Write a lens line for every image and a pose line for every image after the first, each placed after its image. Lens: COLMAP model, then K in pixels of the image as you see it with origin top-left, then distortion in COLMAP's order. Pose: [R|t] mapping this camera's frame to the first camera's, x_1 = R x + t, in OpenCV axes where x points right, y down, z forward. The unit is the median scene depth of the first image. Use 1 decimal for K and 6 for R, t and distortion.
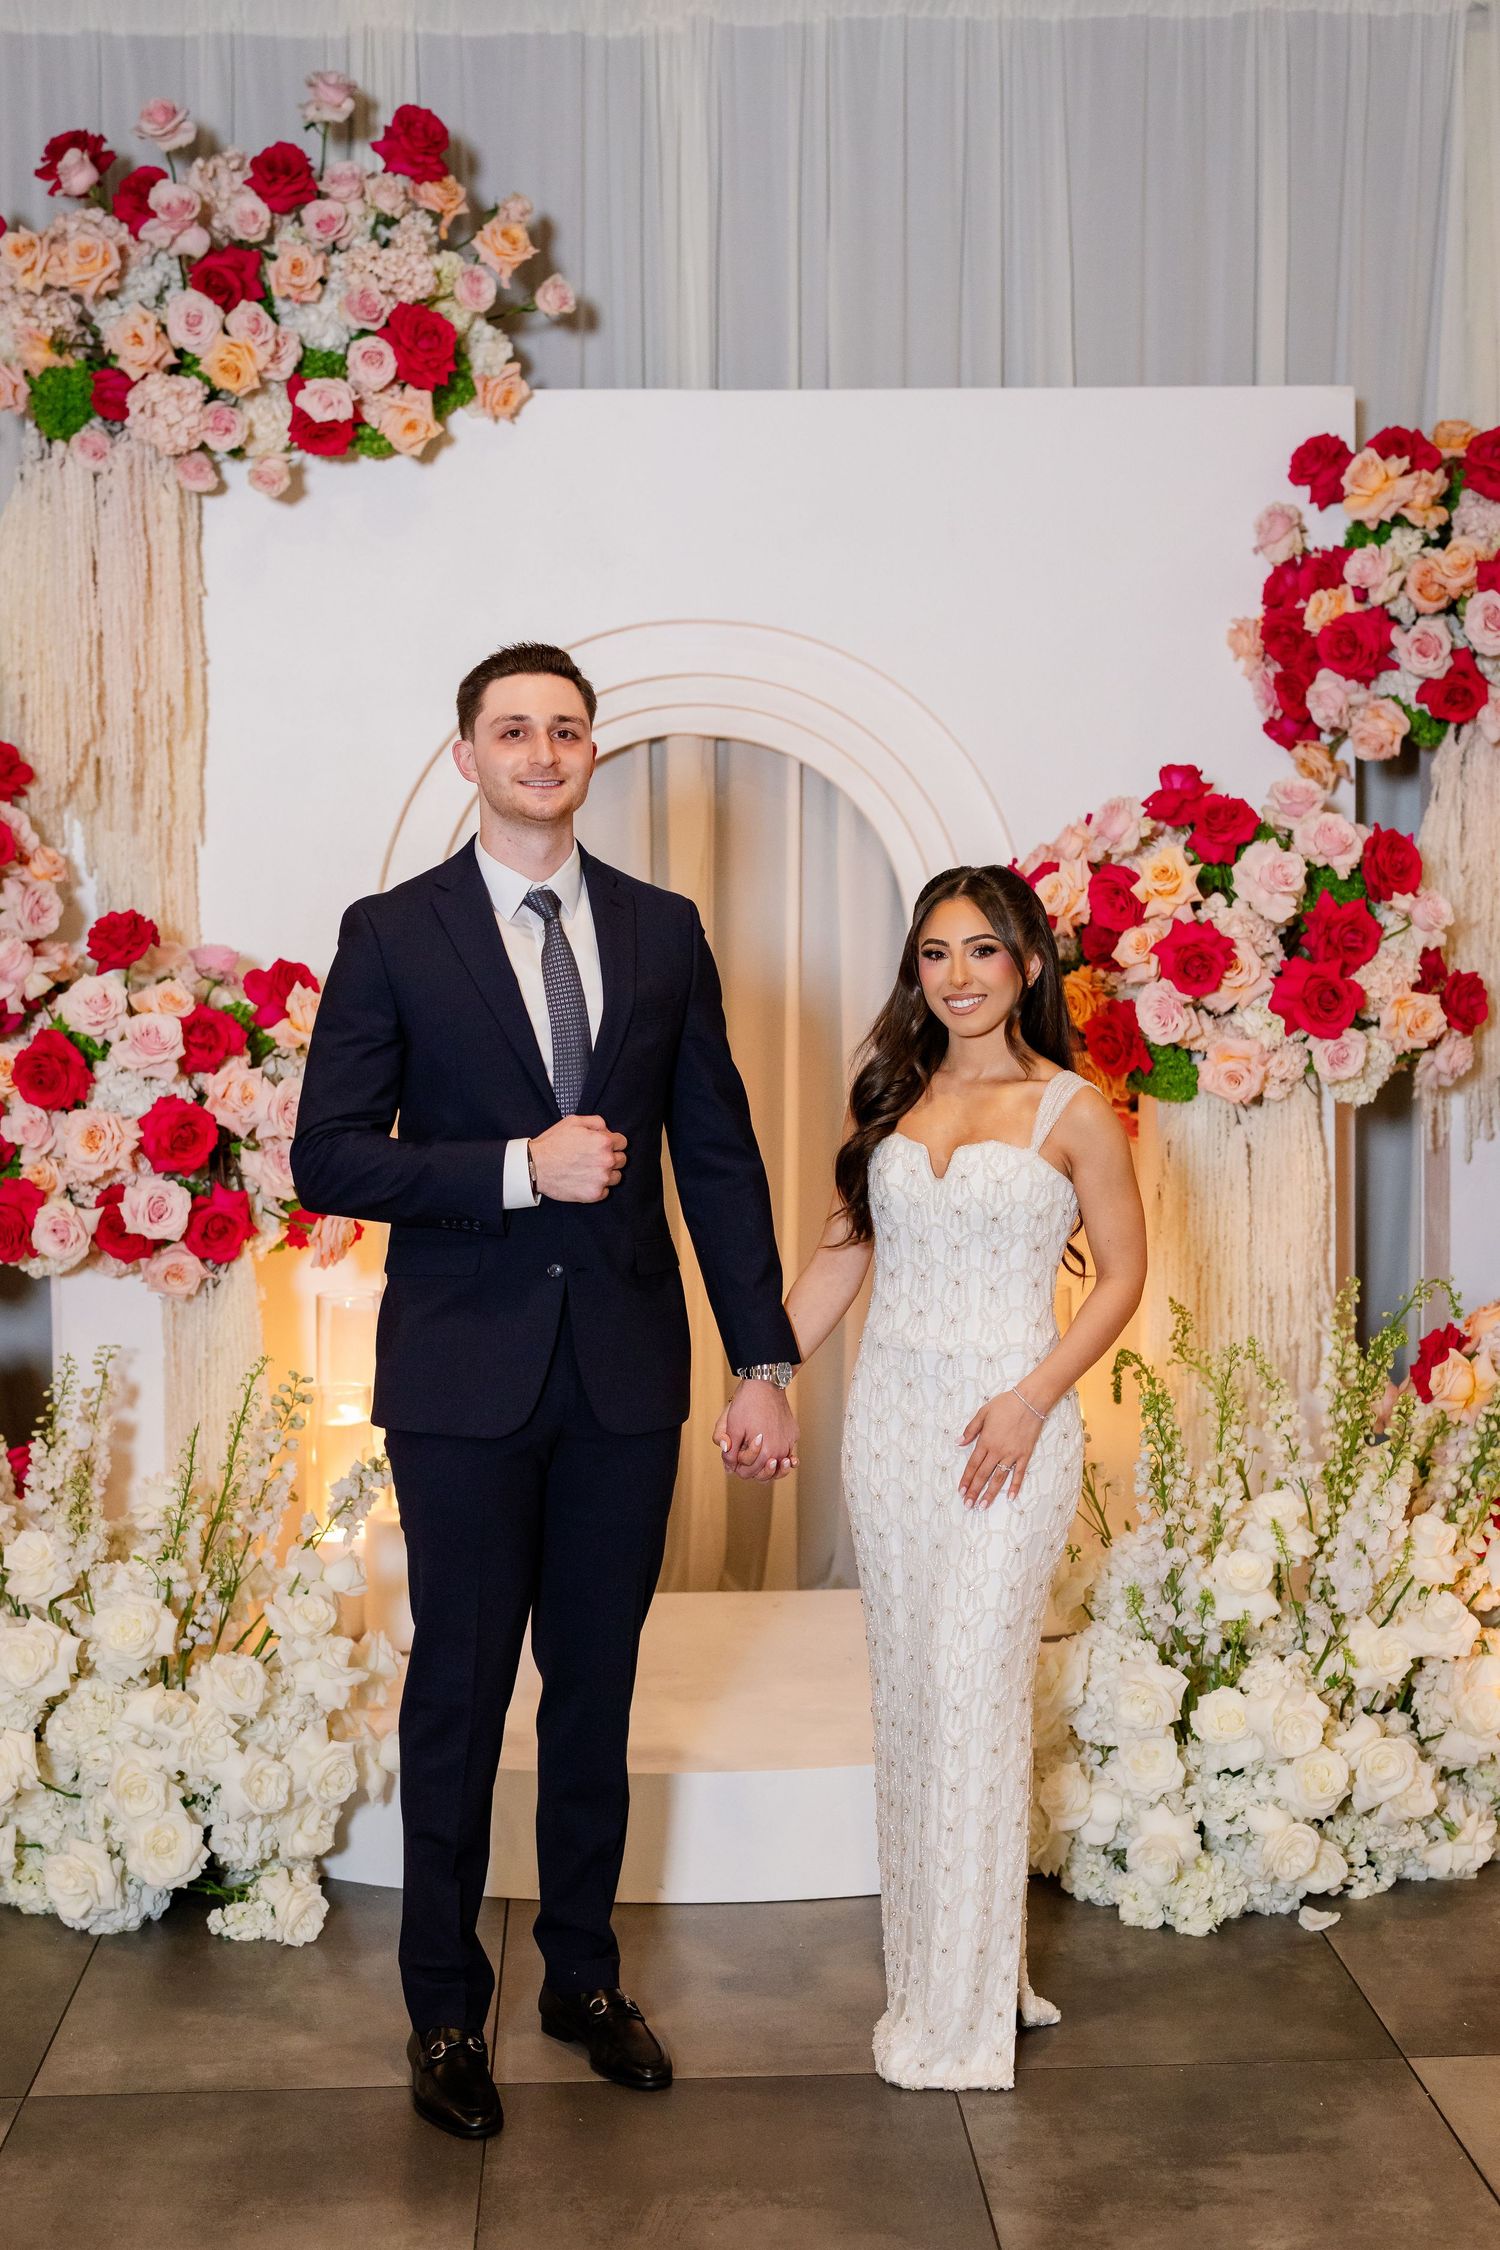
lens RADIAL K [[3293.0, 0, 744.2], [0, 3293.0, 1105.9], [0, 0, 1]] dist [-0.006554, 0.051052]
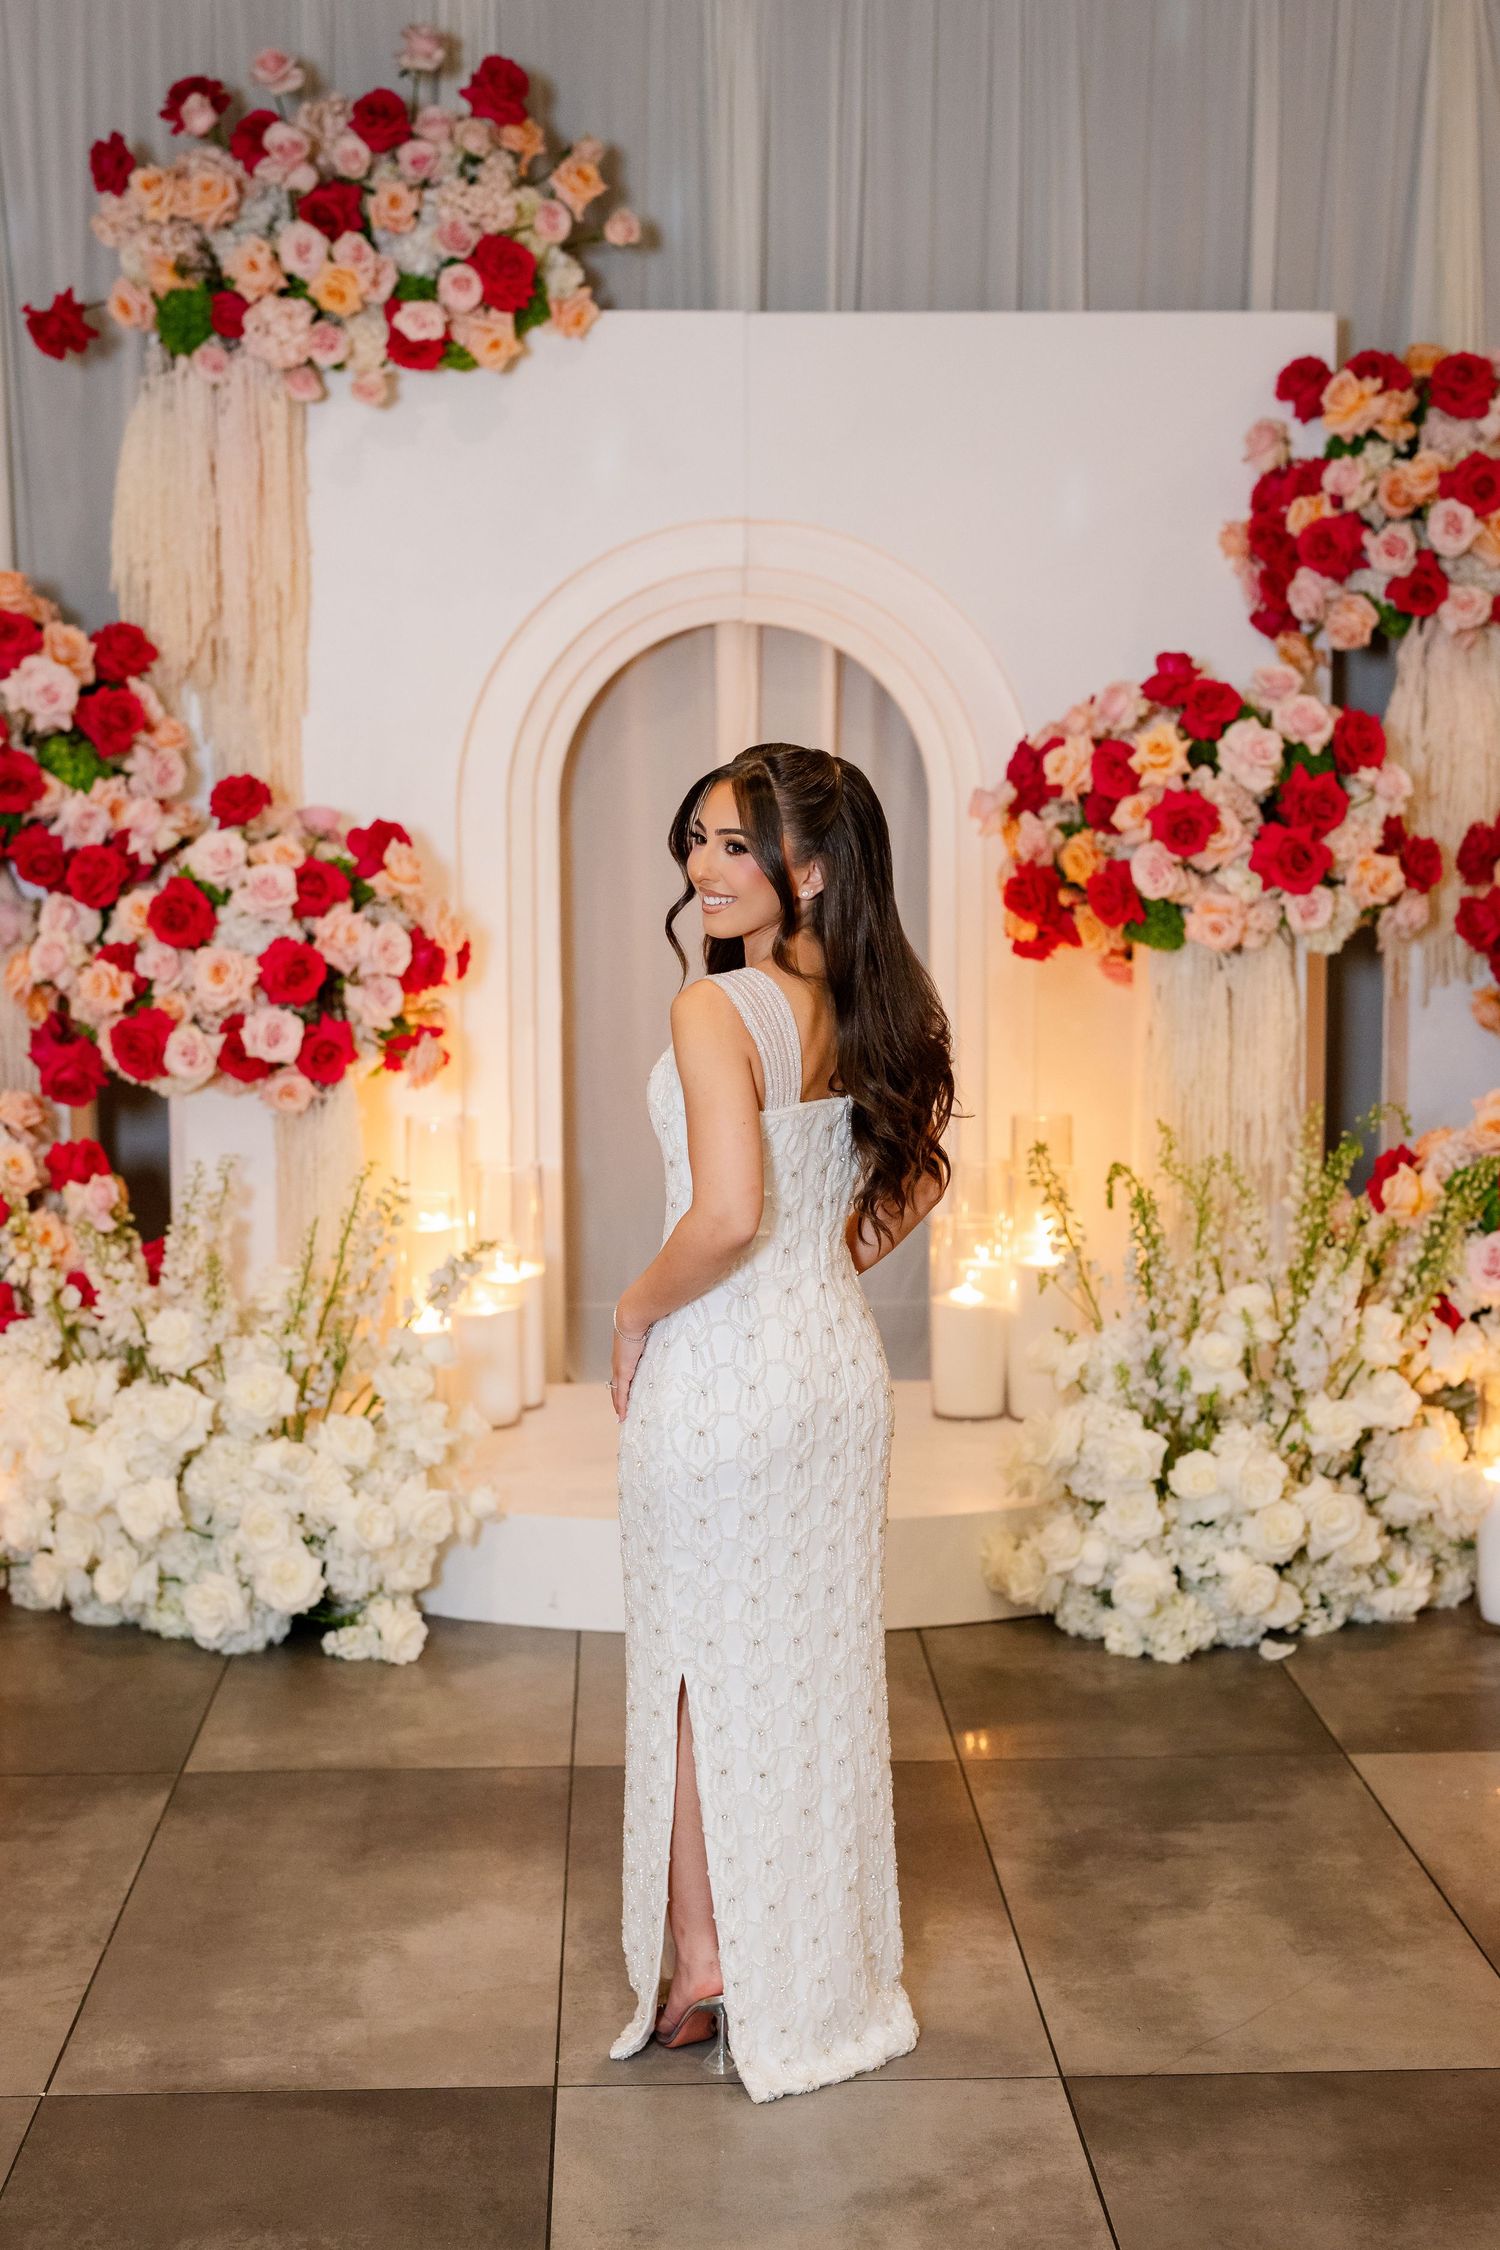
lens RADIAL K [[3194.1, 0, 734.5], [0, 3194.1, 1120.0], [0, 0, 1]] dist [-0.001782, -0.018195]
pose [[0.999938, 0.008345, -0.007306, -0.009203], [-0.008019, 0.999018, 0.043584, 0.010539], [0.007662, -0.043522, 0.999023, -0.105346]]
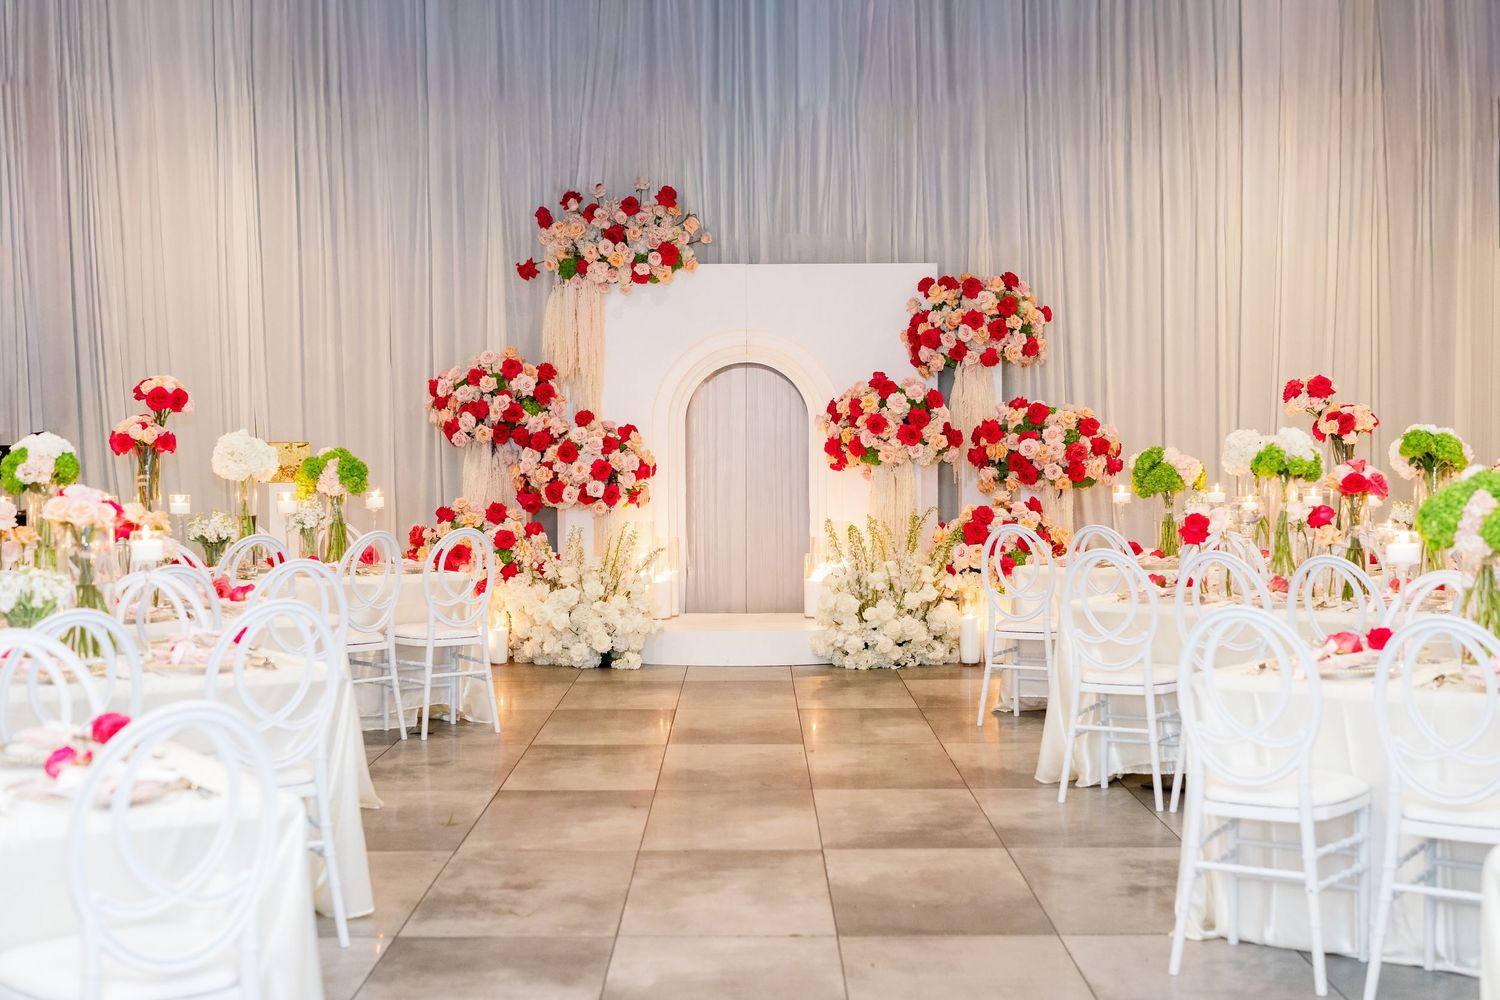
lens RADIAL K [[2114.1, 0, 750.0], [0, 2114.1, 500.0], [0, 0, 1]] dist [-0.007314, 0.072276]
pose [[0.999075, 0.009171, -0.042022, 0.091817], [-0.011009, 0.998983, -0.043724, 0.139751], [0.041579, 0.044147, 0.998159, -1.314345]]
